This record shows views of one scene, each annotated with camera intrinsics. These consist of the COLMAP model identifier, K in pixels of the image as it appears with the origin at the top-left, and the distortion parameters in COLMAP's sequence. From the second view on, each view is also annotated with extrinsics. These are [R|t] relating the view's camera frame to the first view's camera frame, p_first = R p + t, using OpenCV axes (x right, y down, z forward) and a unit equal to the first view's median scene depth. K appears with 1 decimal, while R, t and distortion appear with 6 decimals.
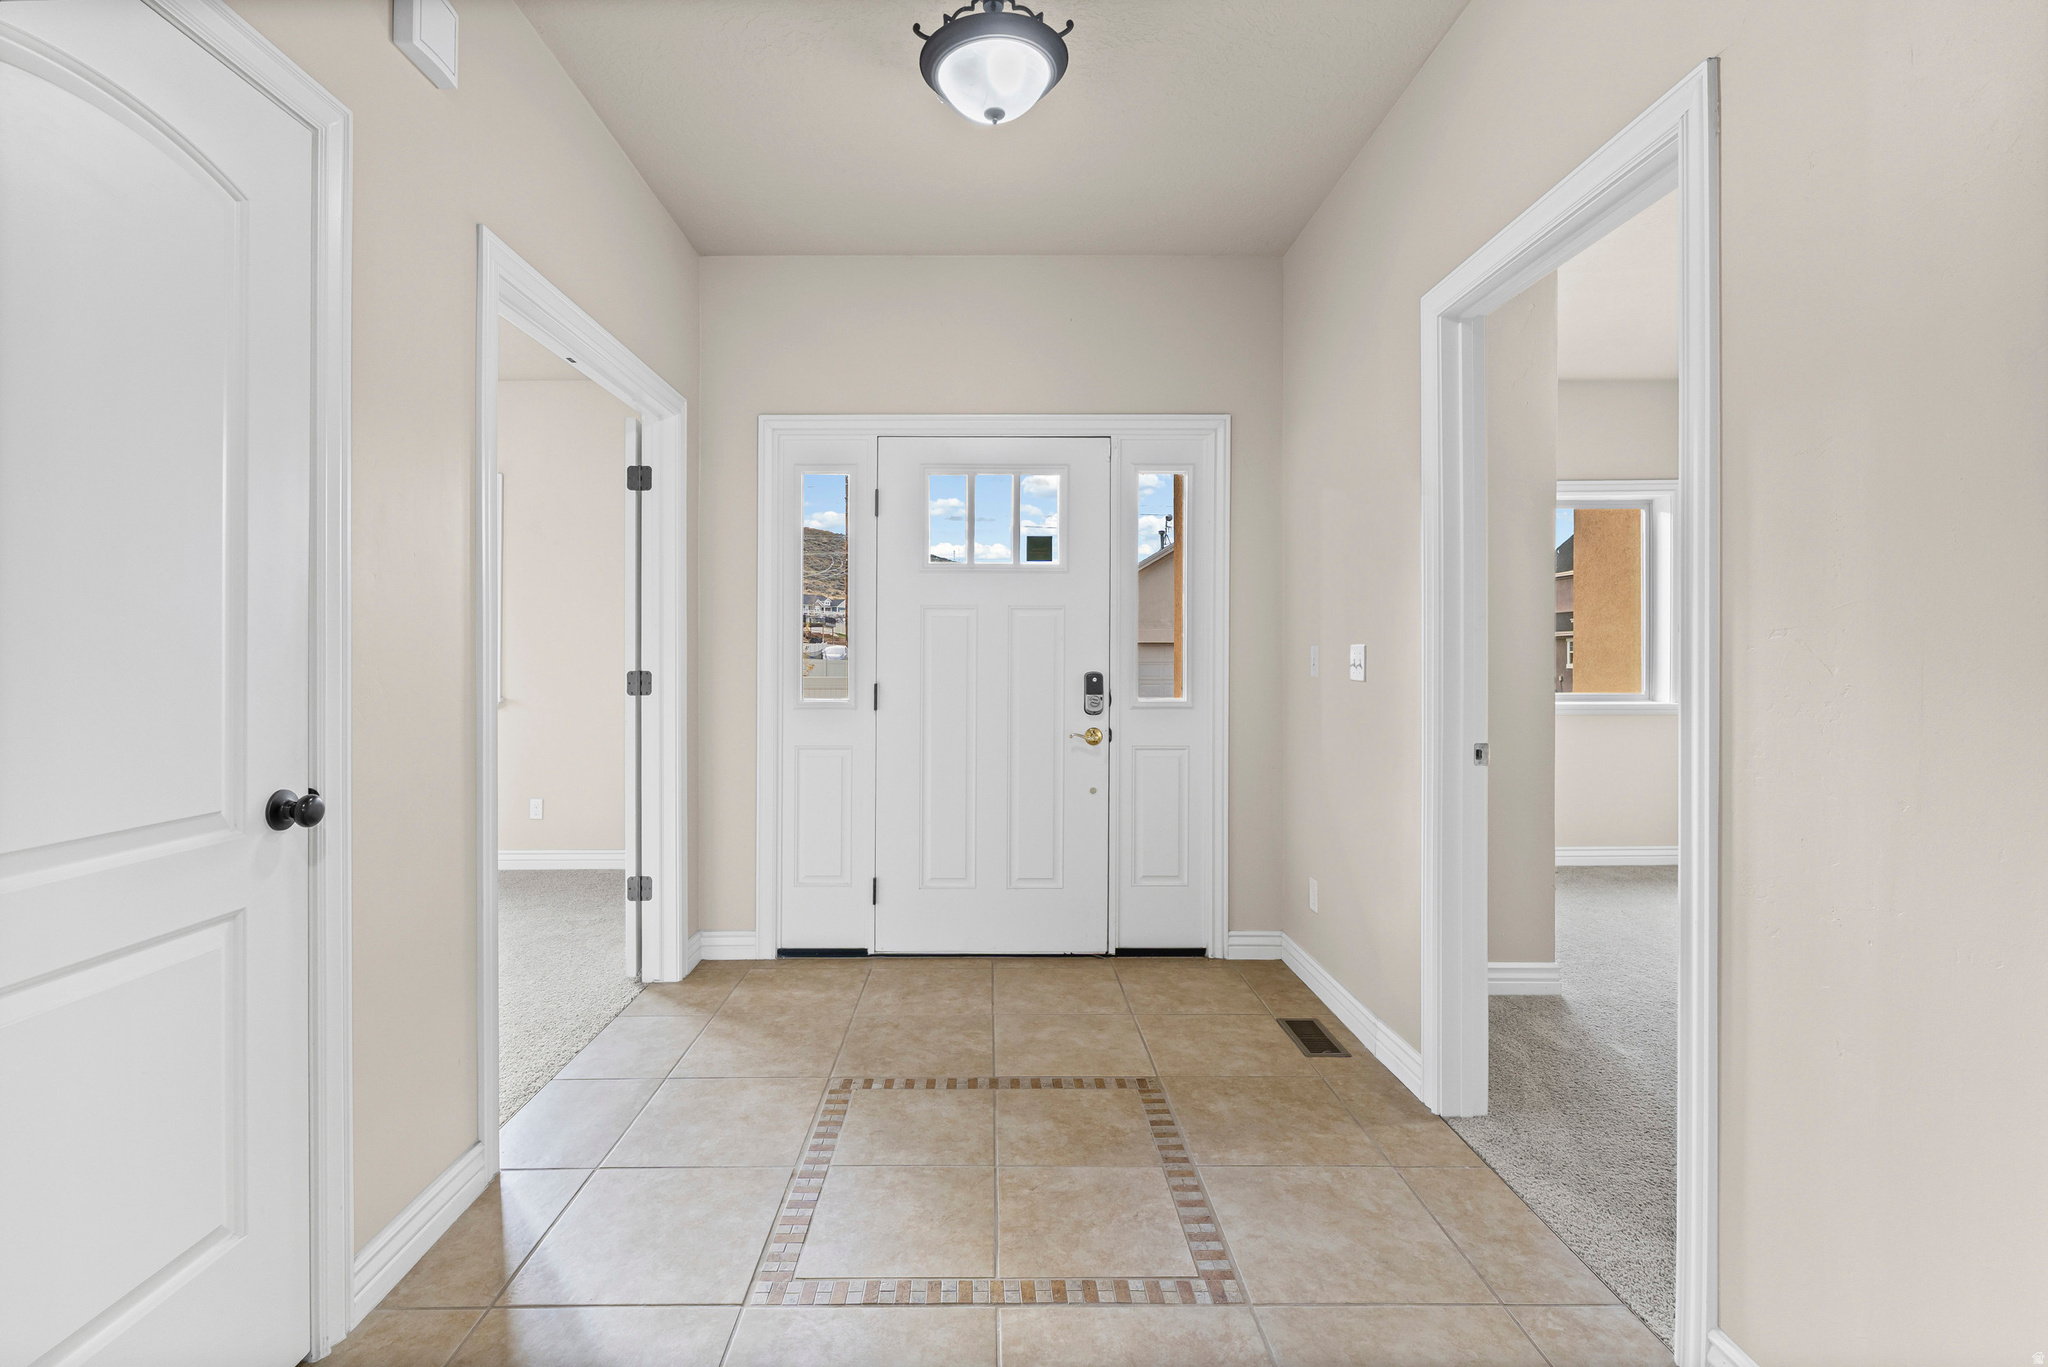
lens RADIAL K [[896.9, 0, 1018.5], [0, 896.9, 653.4], [0, 0, 1]] dist [-0.000387, 0.000002]
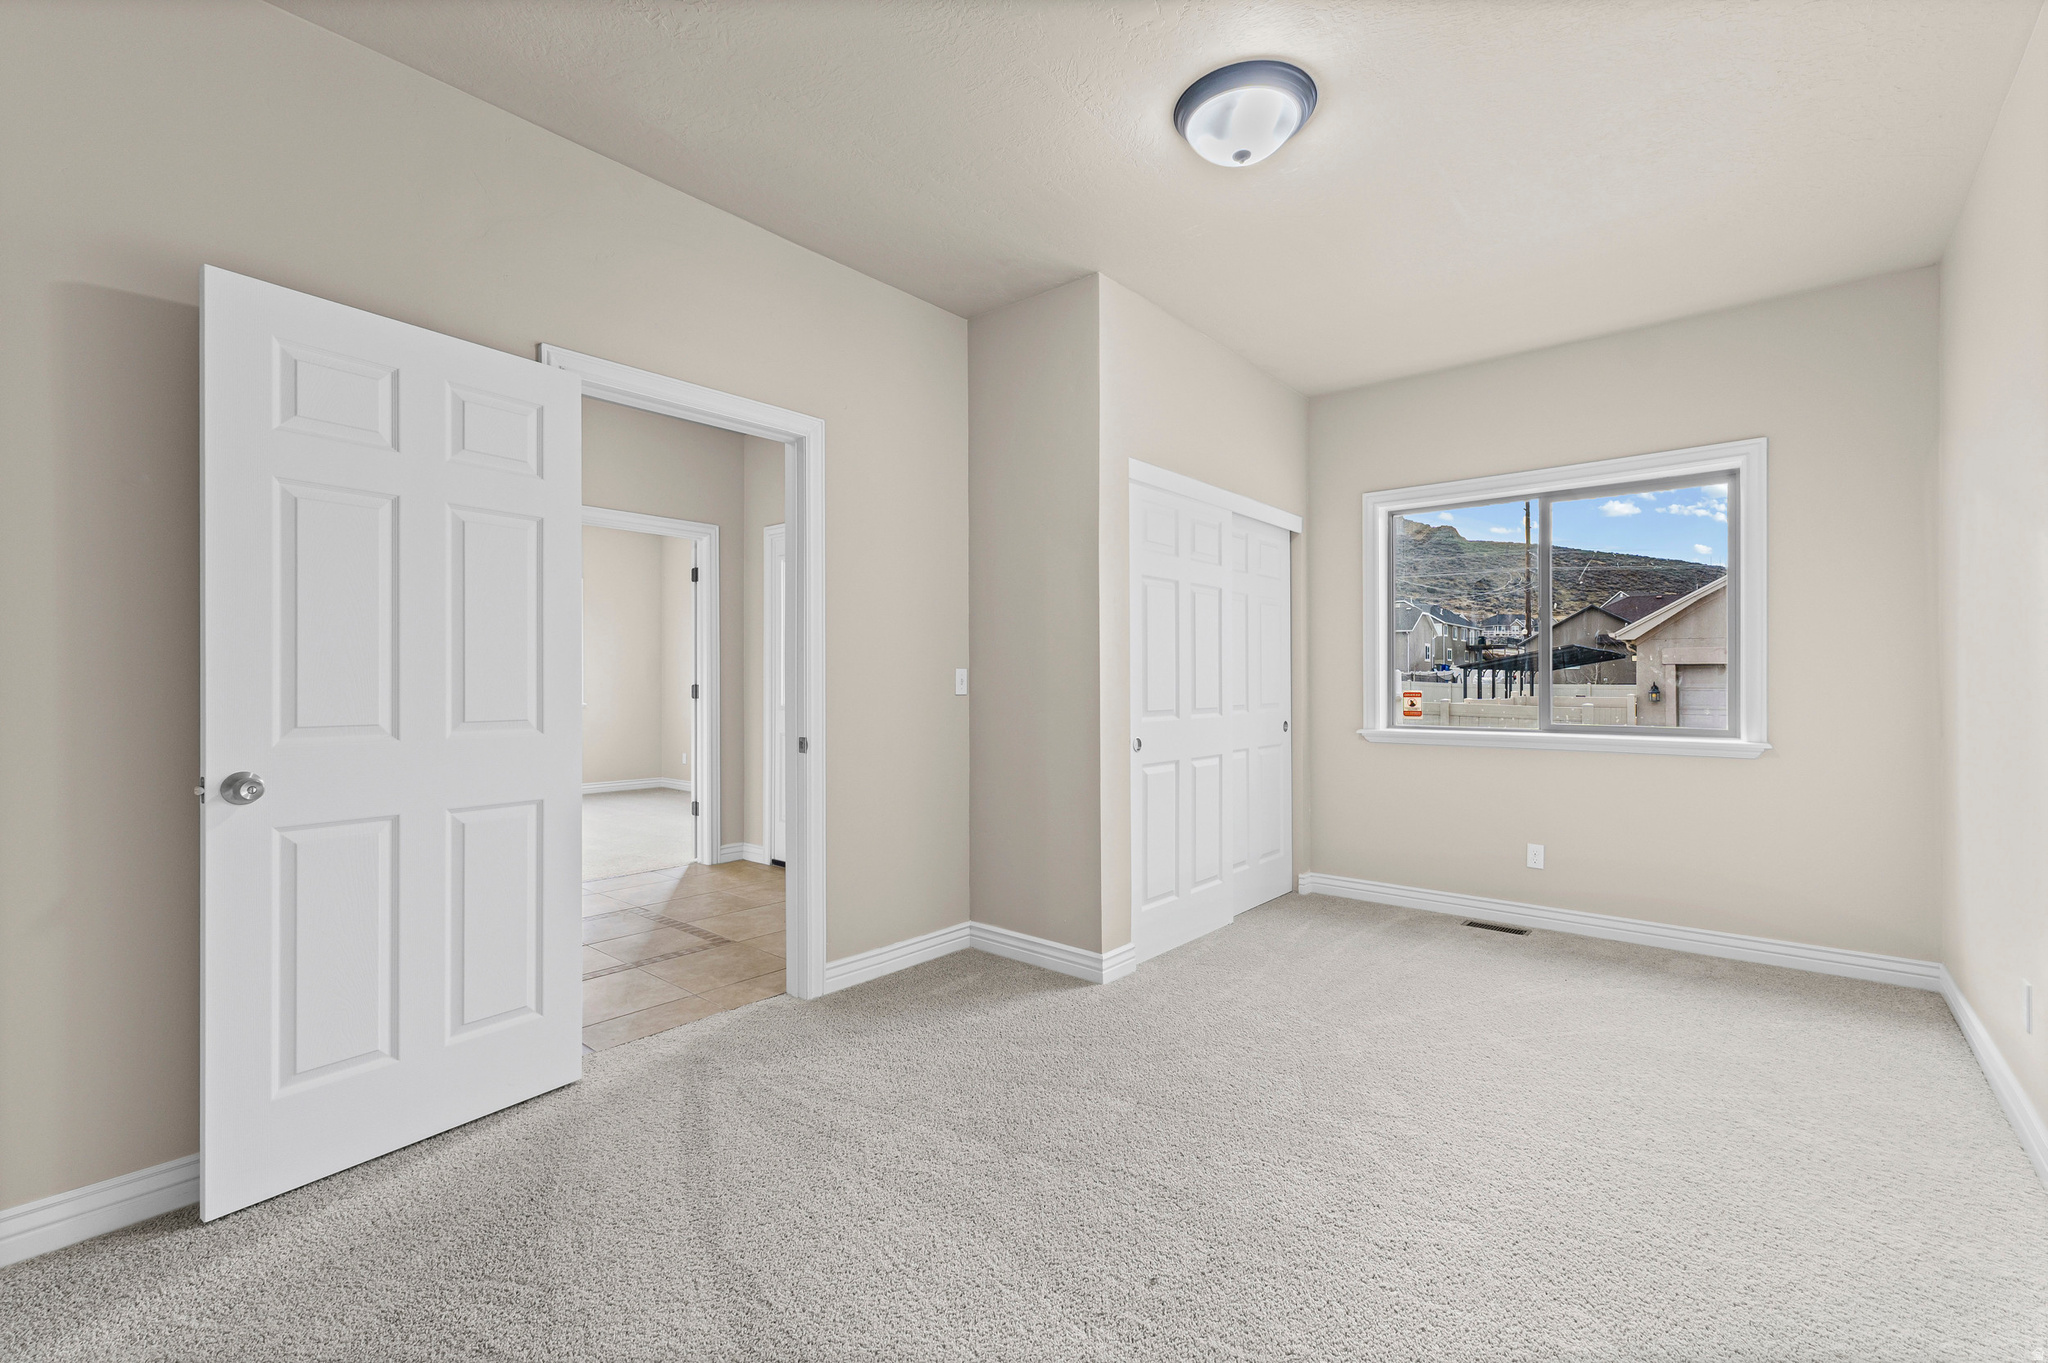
lens RADIAL K [[863.2, 0, 1035.6], [0, 863.2, 688.0], [0, 0, 1]] dist [0.005531, 0.000065]
pose [[0.760352, 0.005409, -0.649489, 1.255504], [0.000424, 0.999961, 0.008824, 0.011899], [0.649511, -0.006985, 0.760320, 0.158574]]
